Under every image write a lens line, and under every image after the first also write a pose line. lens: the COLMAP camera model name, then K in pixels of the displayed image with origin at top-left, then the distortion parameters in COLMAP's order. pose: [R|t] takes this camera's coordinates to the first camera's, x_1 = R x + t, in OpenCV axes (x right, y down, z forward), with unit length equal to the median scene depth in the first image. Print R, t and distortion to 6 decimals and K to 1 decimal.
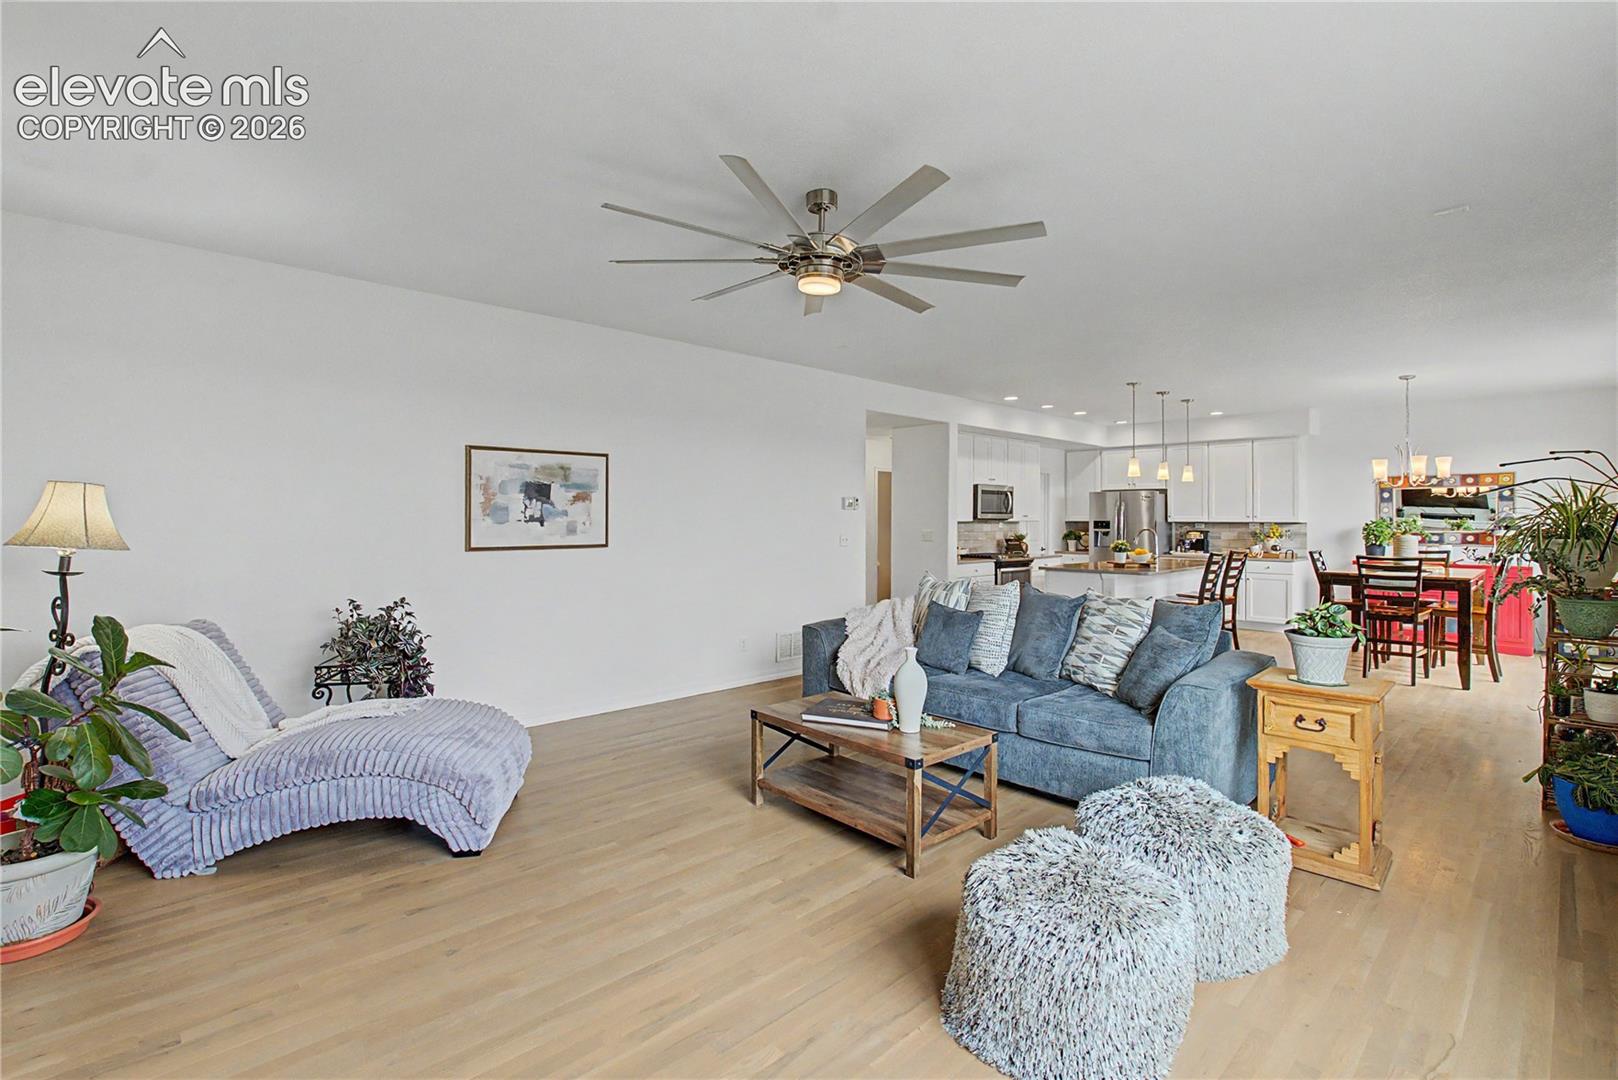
lens RADIAL K [[736.6, 0, 810.2], [0, 736.6, 518.8], [0, 0, 1]] dist [-0.019073, 0.002239]
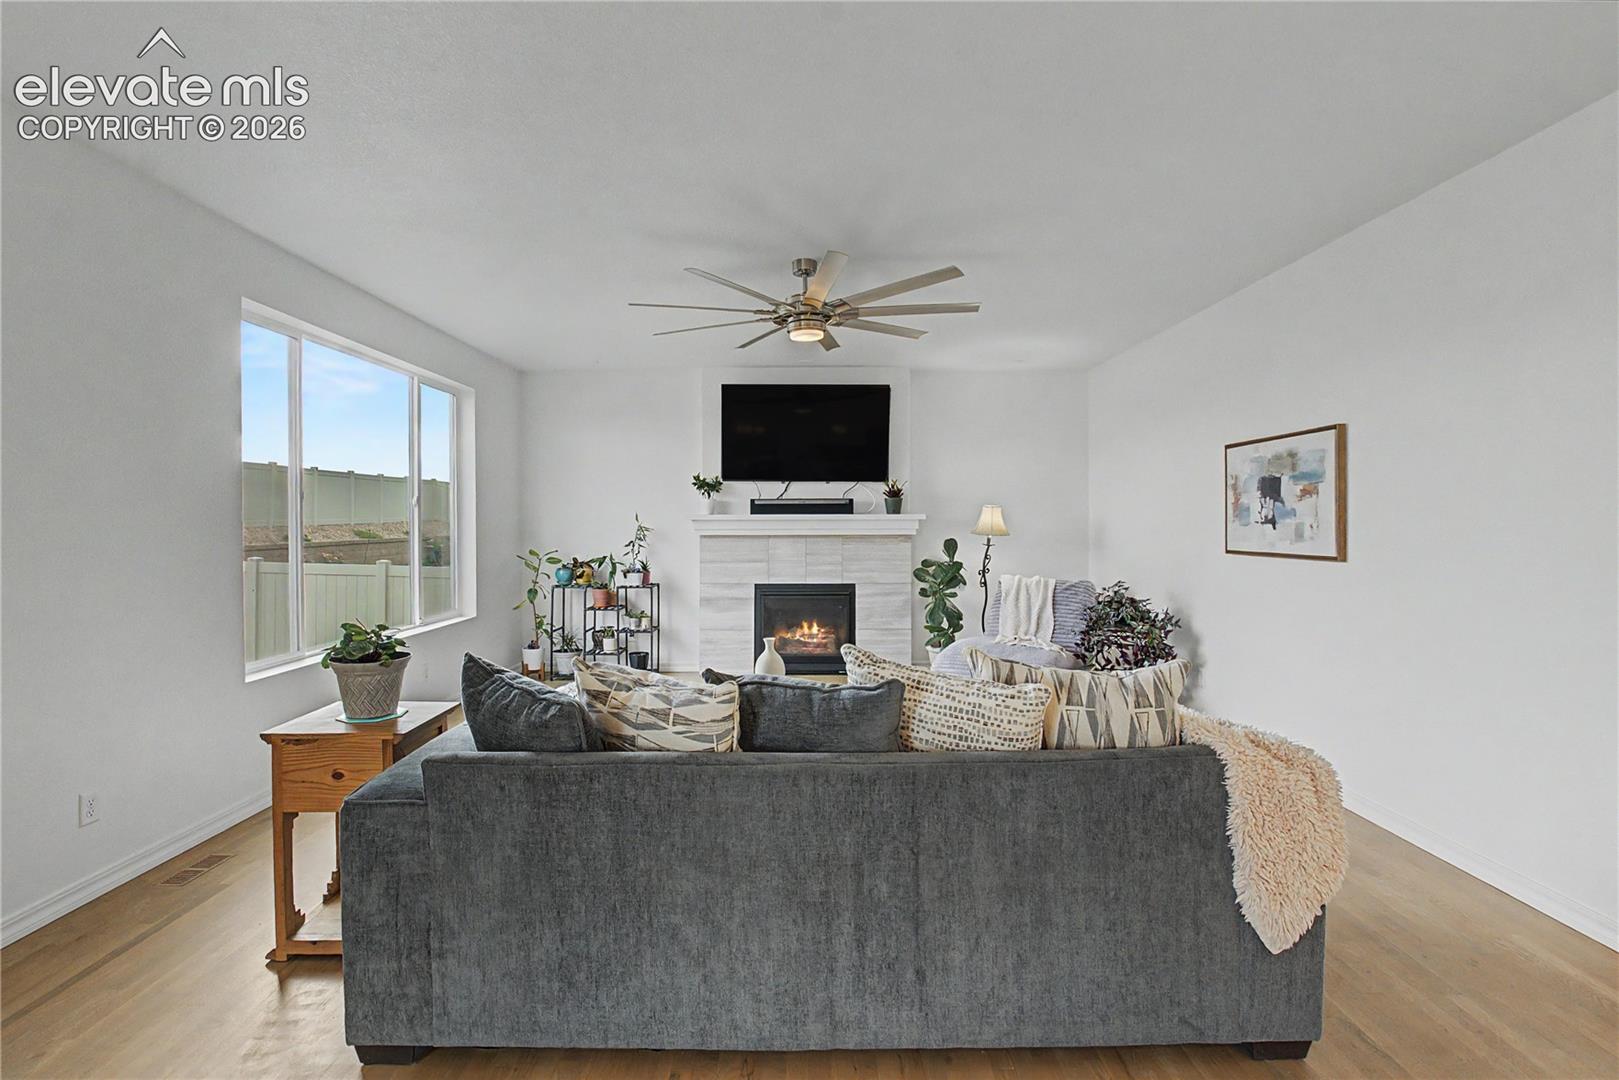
lens RADIAL K [[737.1, 0, 806.1], [0, 737.1, 528.6], [0, 0, 1]] dist [-0.019073, 0.002239]
pose [[-0.686038, 0.004971, -0.727548, 0.584472], [0.000934, 0.999982, 0.005951, 0.003862], [0.727565, 0.003403, -0.686031, 1.180673]]
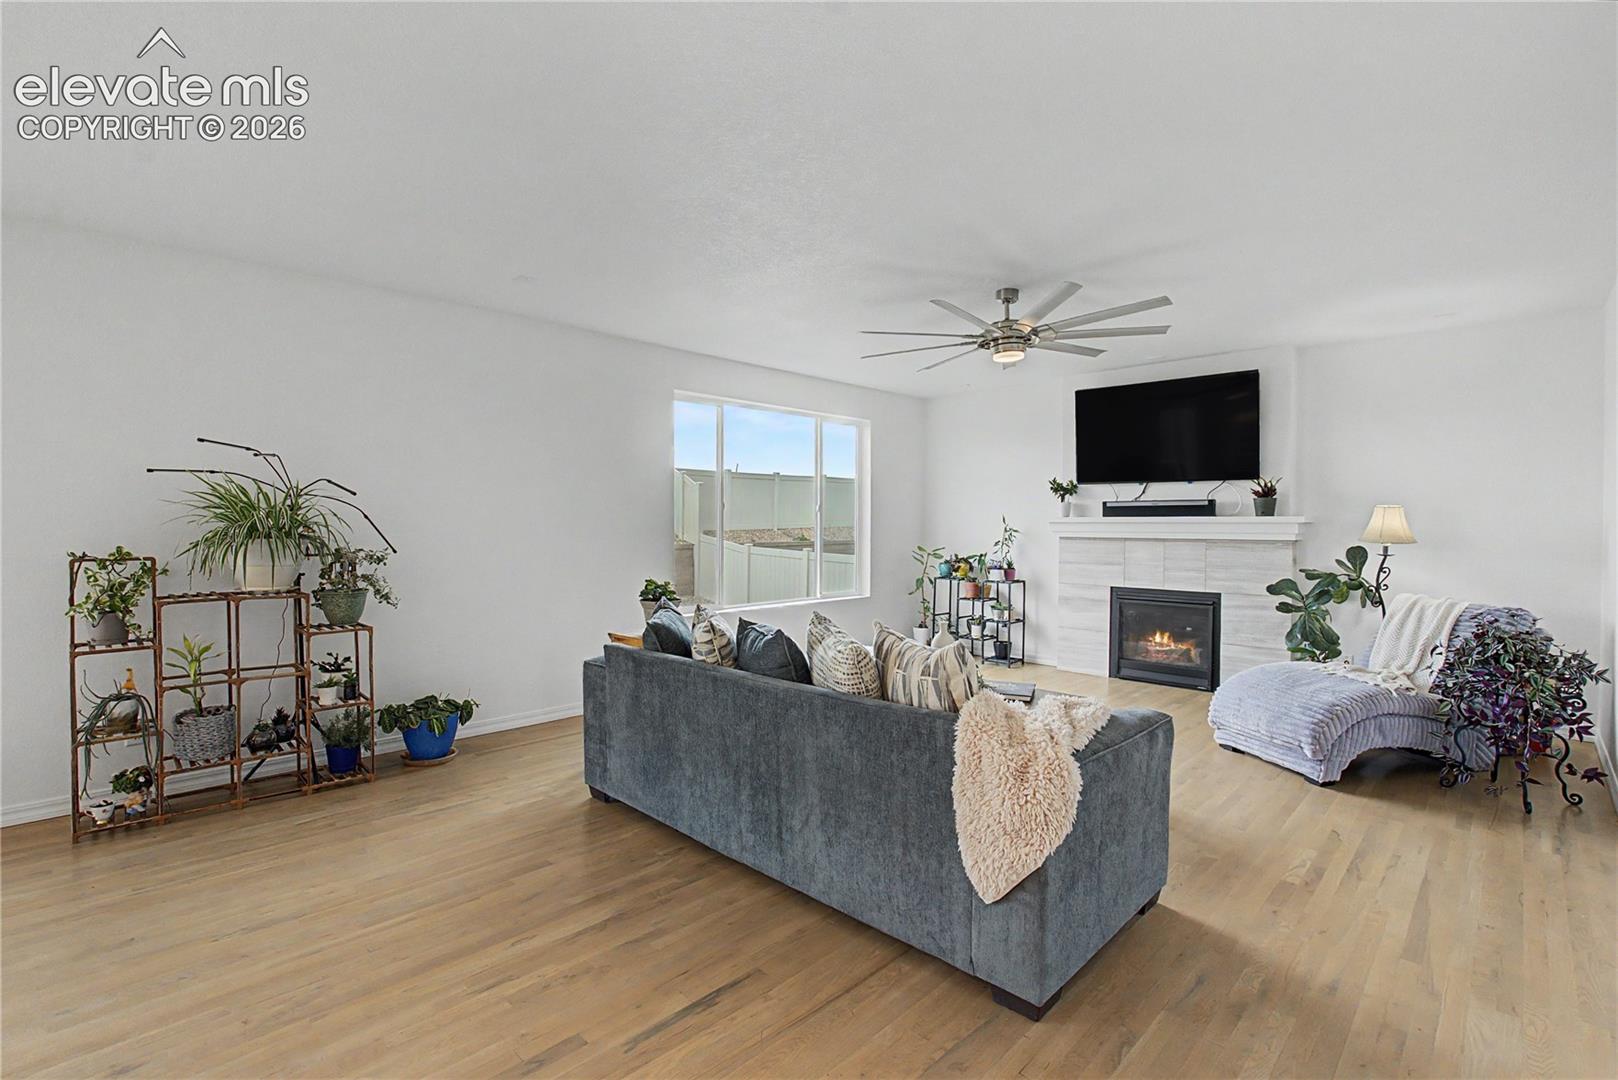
lens RADIAL K [[736.6, 0, 807.5], [0, 736.6, 539.0], [0, 0, 1]] dist [-0.019073, 0.002239]
pose [[-0.999218, -0.006038, -0.039085, 0.280546], [-0.006808, 0.999784, 0.019614, 0.003594], [0.038958, 0.019864, -0.999043, 1.510843]]
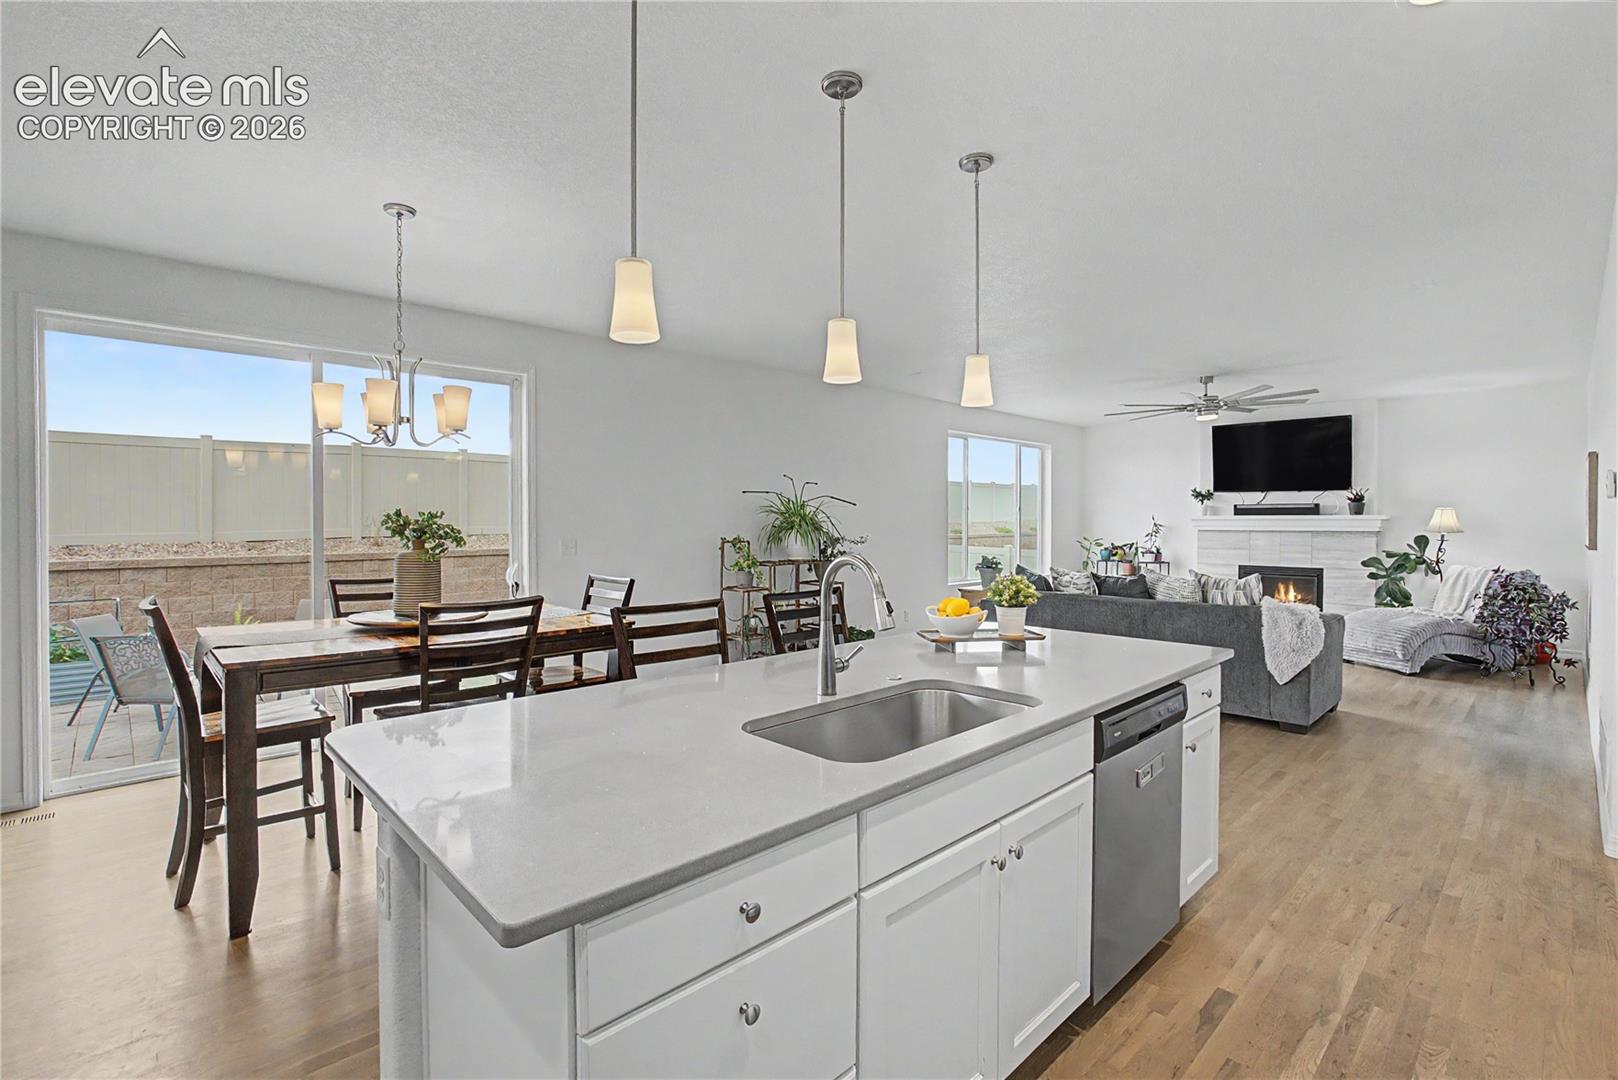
lens RADIAL K [[736.6, 0, 809.6], [0, 736.6, 530.8], [0, 0, 1]] dist [-0.019073, 0.002239]
pose [[-0.999945, -0.003519, -0.009838, 0.791970], [-0.003636, 0.999924, 0.011817, 0.006933], [0.009796, 0.011853, -0.999882, 2.055660]]
